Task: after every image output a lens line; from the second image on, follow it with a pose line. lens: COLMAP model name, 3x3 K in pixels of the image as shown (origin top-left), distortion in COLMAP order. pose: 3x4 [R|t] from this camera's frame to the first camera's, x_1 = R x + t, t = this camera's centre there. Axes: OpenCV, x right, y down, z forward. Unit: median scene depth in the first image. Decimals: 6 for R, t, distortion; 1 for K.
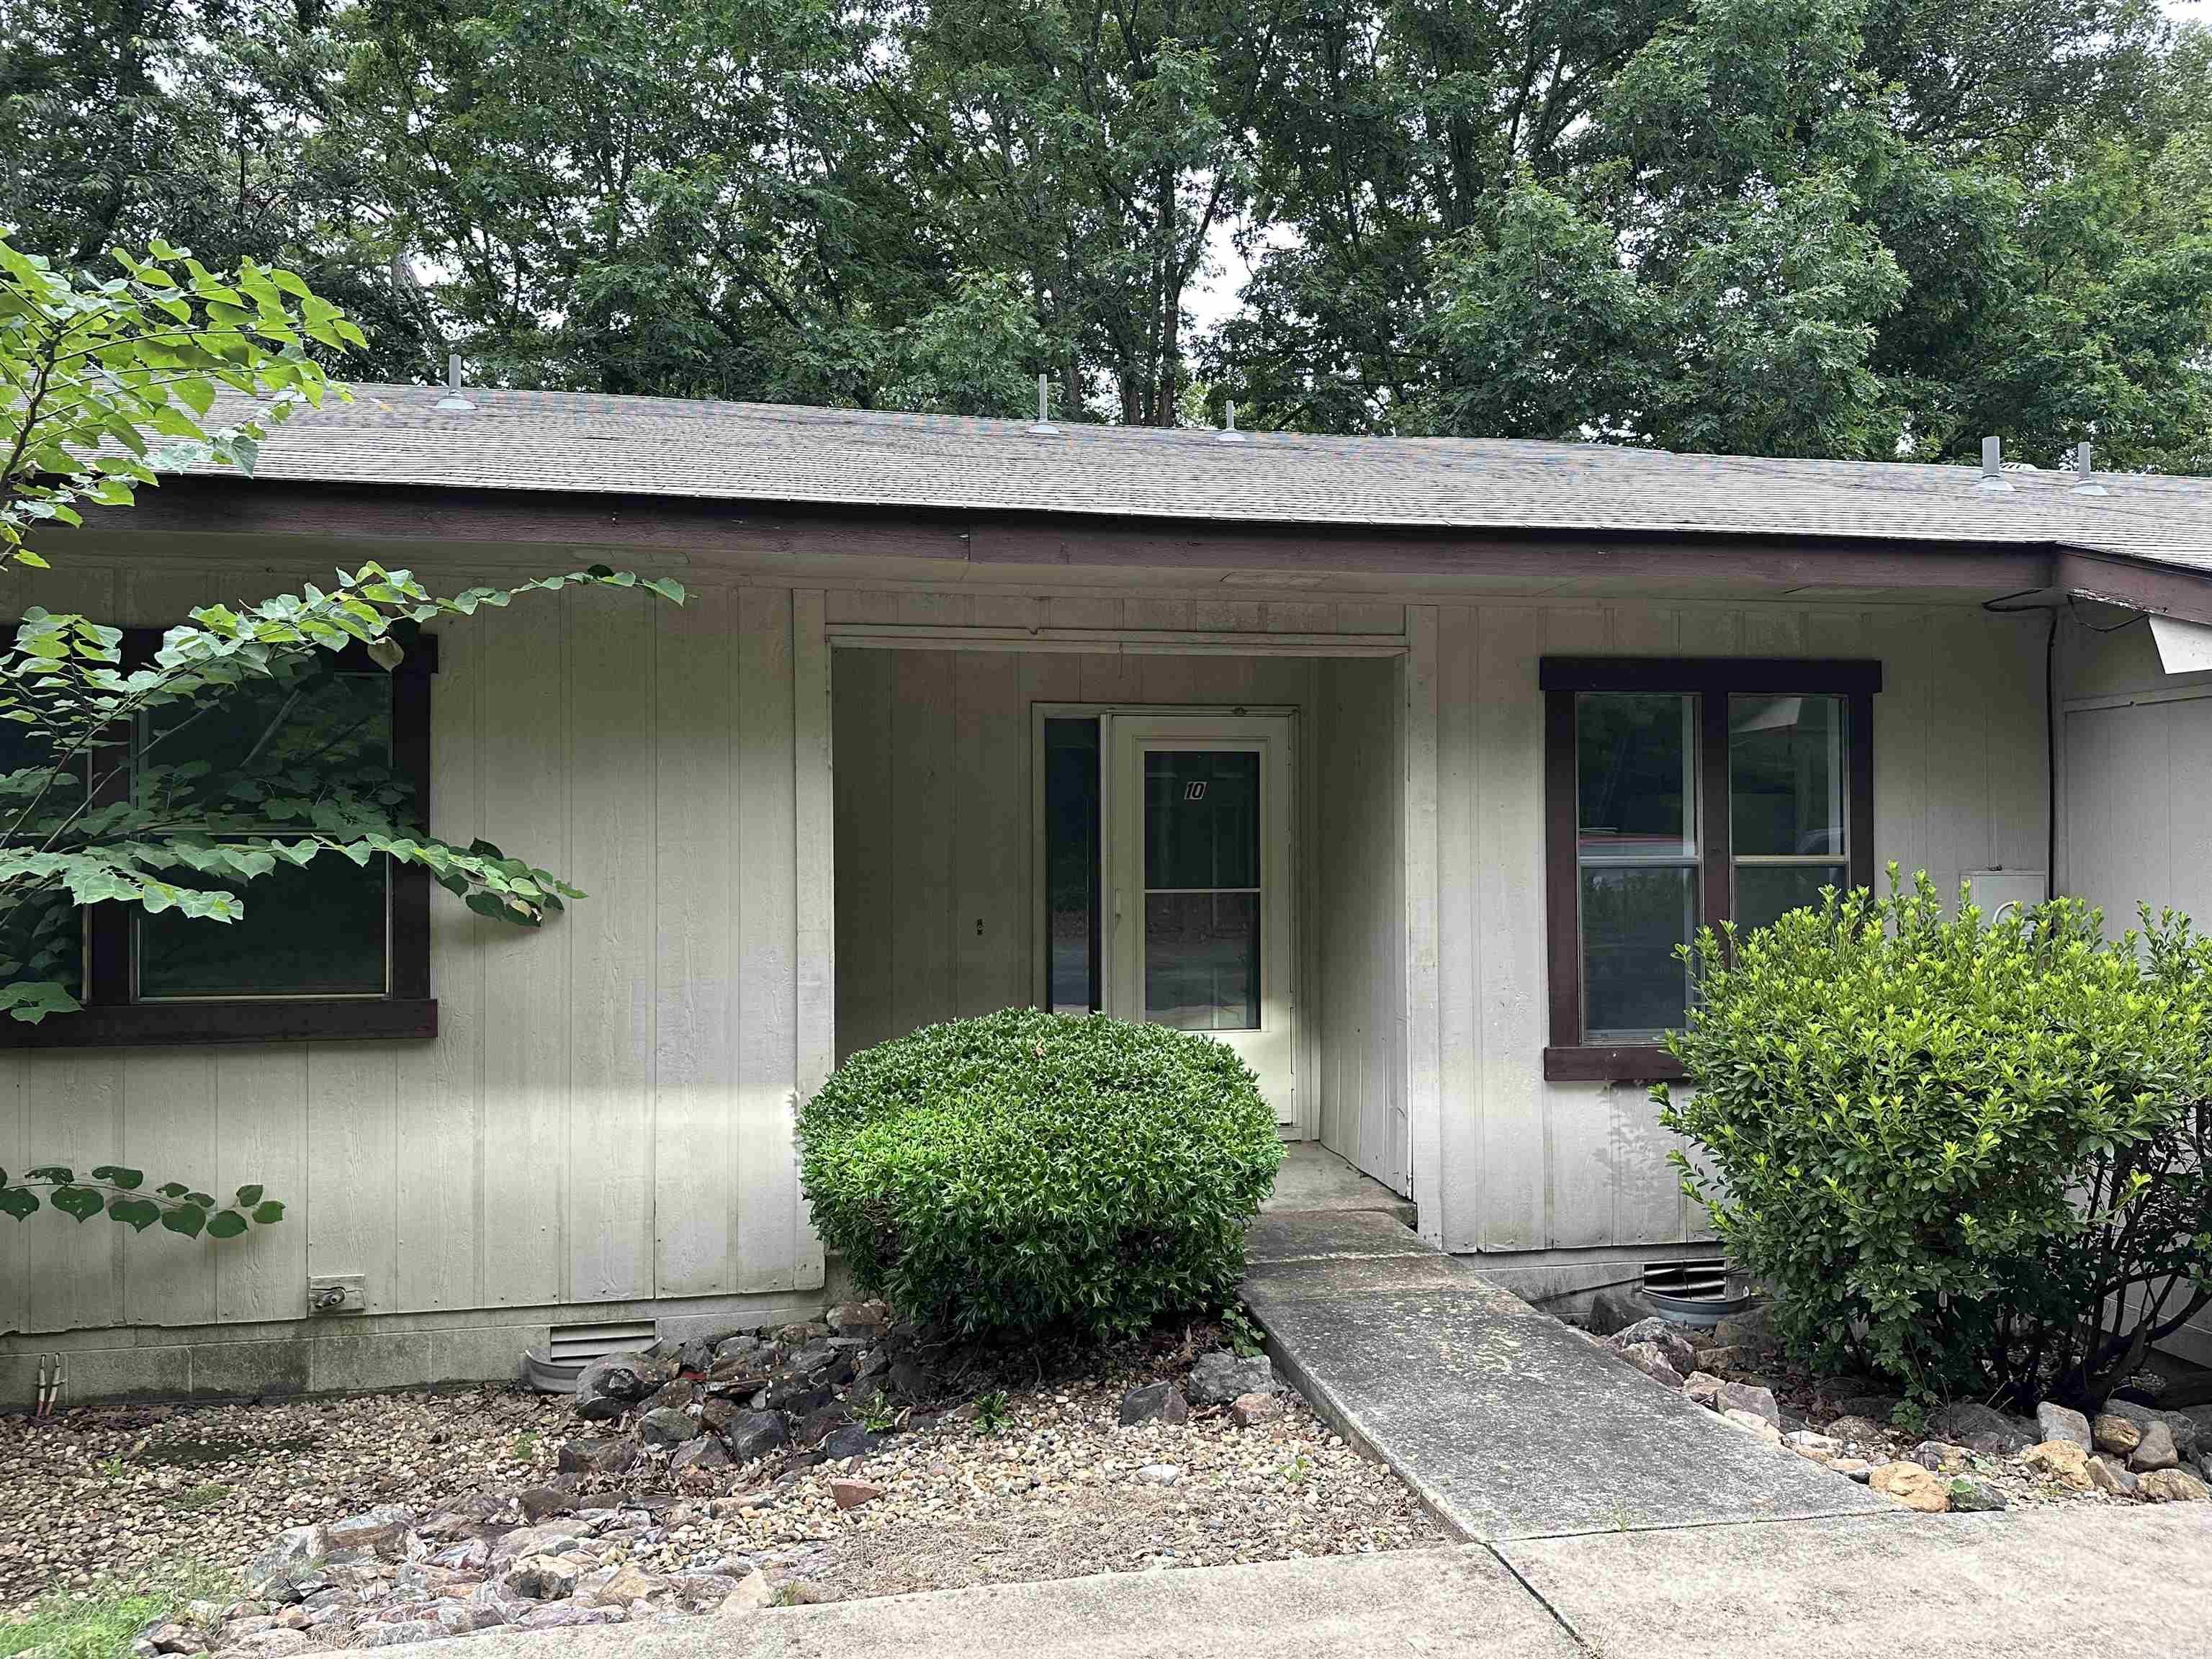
lens RADIAL K [[1546.8, 0, 1111.5], [0, 1546.8, 818.9], [0, 0, 1]] dist [0.138969, -0.231796]
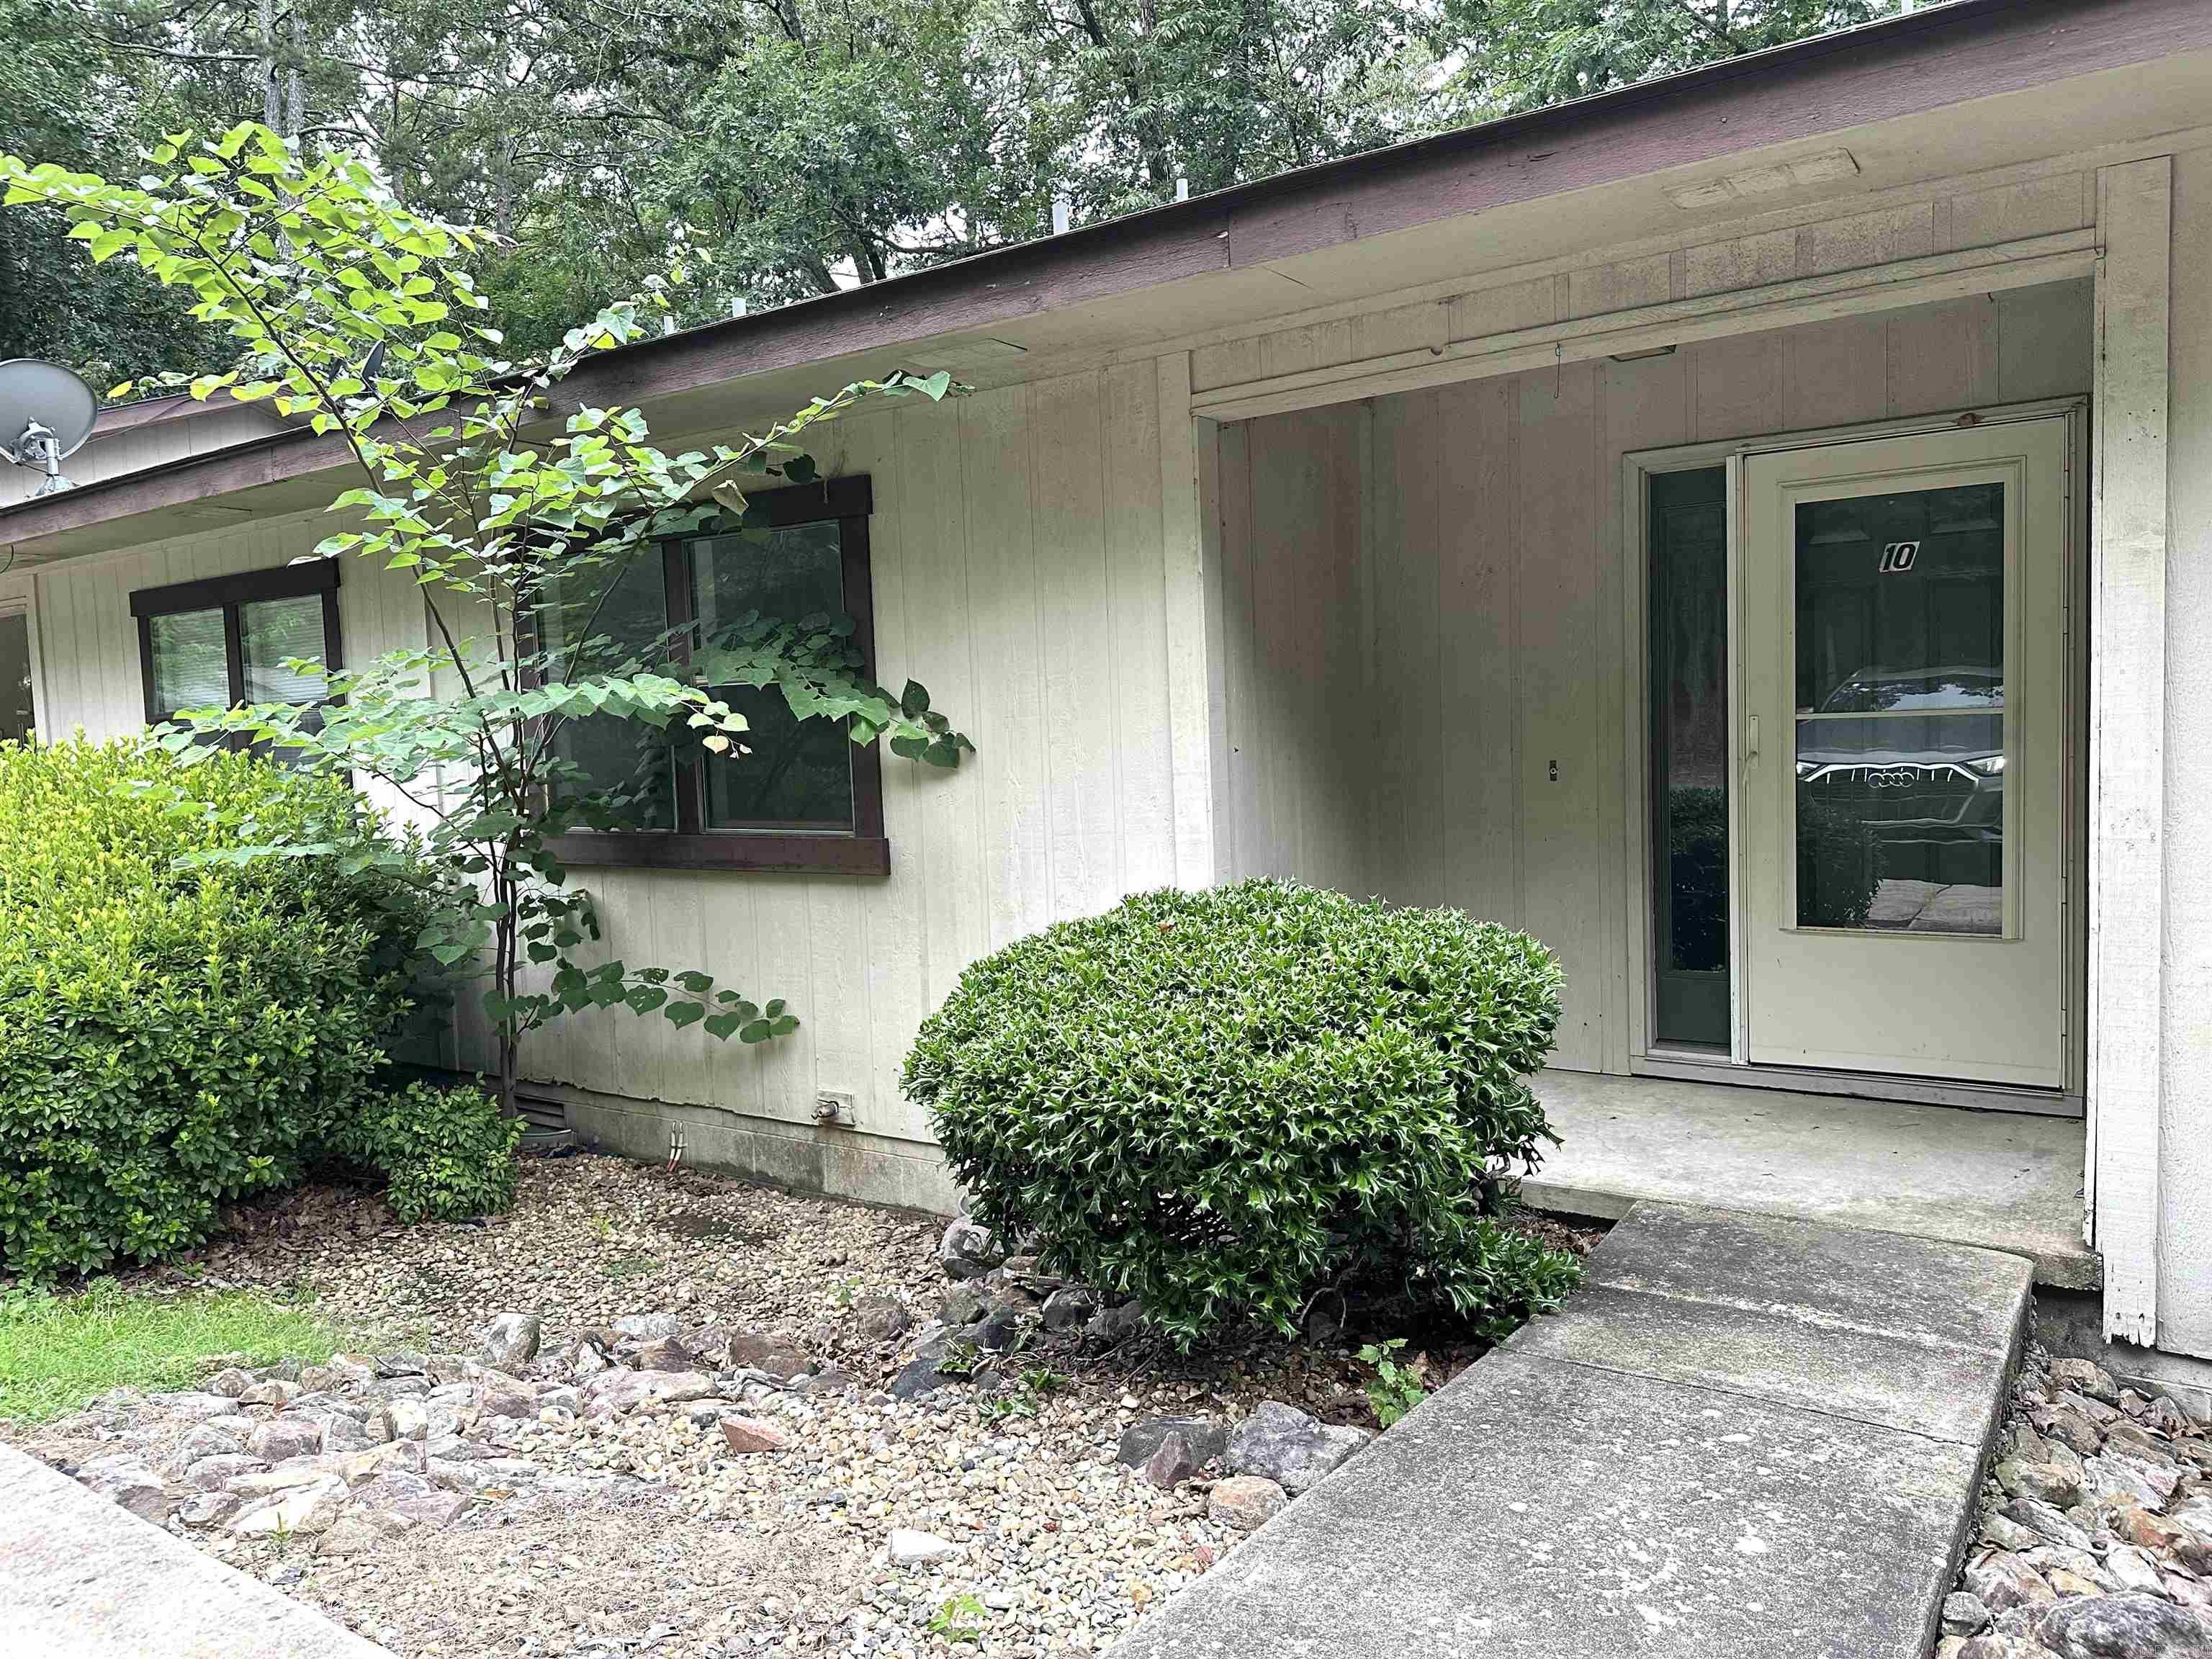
lens RADIAL K [[1565.2, 0, 1106.5], [0, 1565.2, 818.0], [0, 0, 1]] dist [0.009320, -0.000699]
pose [[0.692535, 0.023077, -0.721015, 0.385914], [0.049086, 0.995664, 0.079015, 0.028170], [0.719712, -0.090112, 0.688399, 0.399892]]
